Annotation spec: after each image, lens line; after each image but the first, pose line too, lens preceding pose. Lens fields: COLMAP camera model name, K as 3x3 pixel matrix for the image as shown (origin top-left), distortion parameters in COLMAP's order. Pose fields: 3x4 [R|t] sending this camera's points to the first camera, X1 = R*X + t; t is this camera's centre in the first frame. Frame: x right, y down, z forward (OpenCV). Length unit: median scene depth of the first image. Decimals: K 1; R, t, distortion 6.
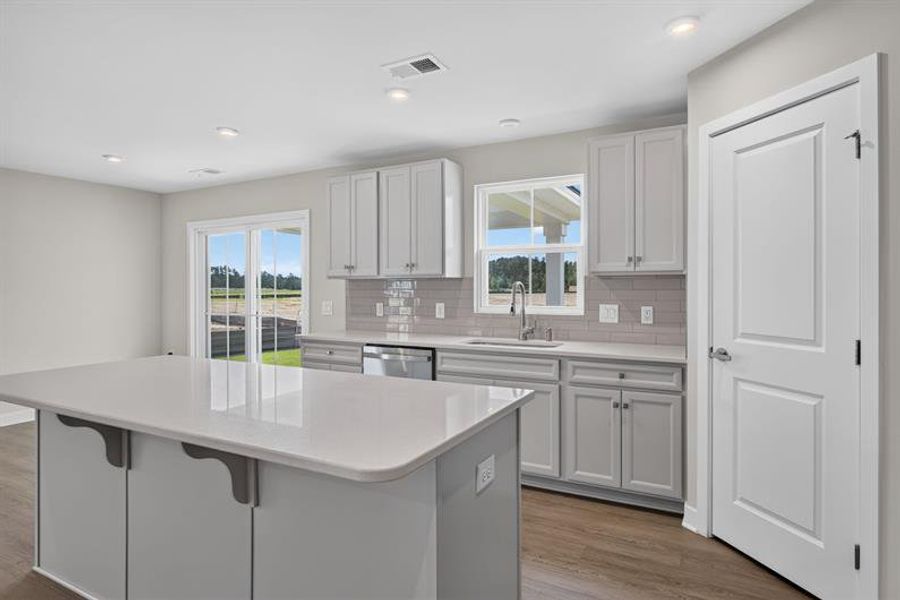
lens RADIAL K [[506.9, 0, 452.1], [0, 506.9, 291.2], [0, 0, 1]] dist [0.018291, 0.000572]
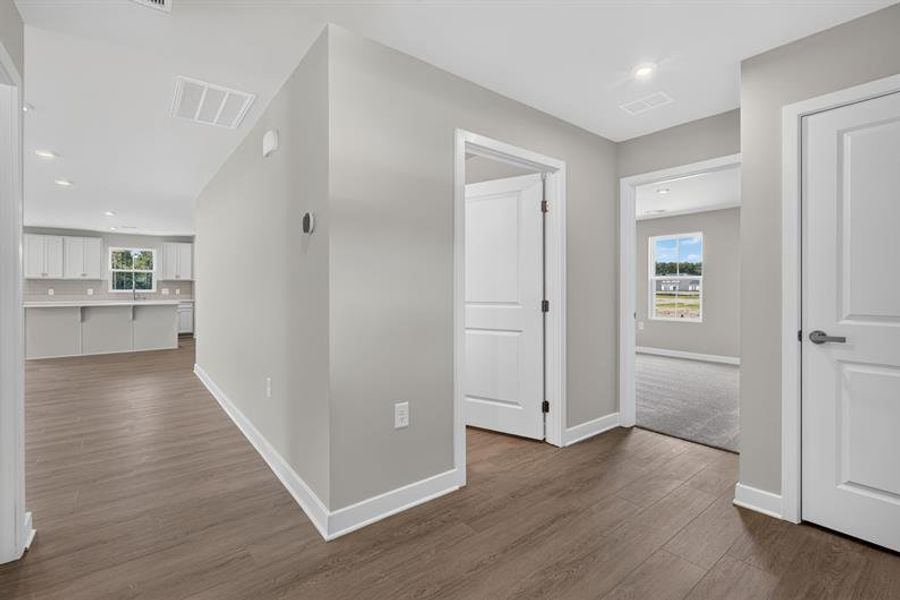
lens RADIAL K [[409.1, 0, 449.3], [0, 409.1, 289.6], [0, 0, 1]] dist [0.000212, 0.000316]
pose [[0.401550, 0.001569, 0.915836, -1.437240], [0.001448, 0.999996, -0.002348, 0.040269], [-0.915836, 0.002269, 0.401546, -1.852964]]
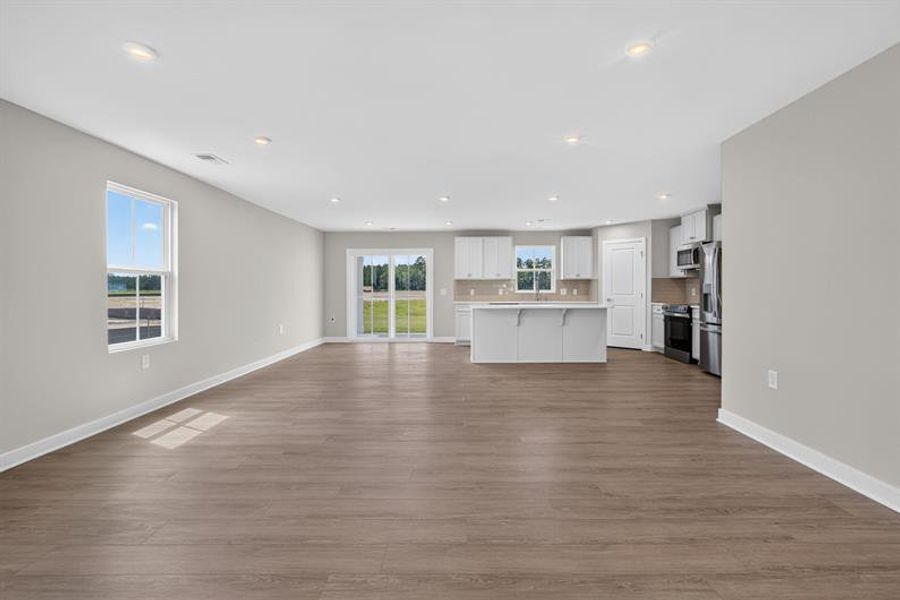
lens RADIAL K [[409.1, 0, 455.8], [0, 409.1, 294.2], [0, 0, 1]] dist [0.000212, 0.000316]
pose [[0.887629, -0.005927, 0.460522, -1.402326], [0.002955, 0.999970, 0.007173, 0.037920], [-0.460550, -0.005006, 0.887620, -0.900719]]
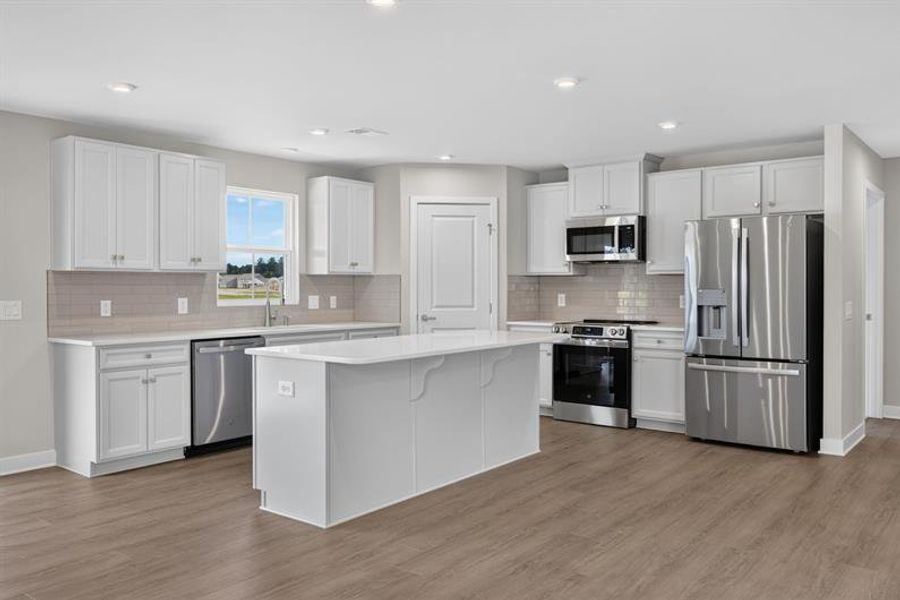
lens RADIAL K [[713.8, 0, 454.2], [0, 713.8, 302.4], [0, 0, 1]] dist [0.000042, 0.005395]
pose [[0.175104, -0.021586, 0.984313, -1.486389], [0.005401, 0.999766, 0.020964, 0.006558], [-0.984535, 0.001646, 0.175179, 0.285871]]
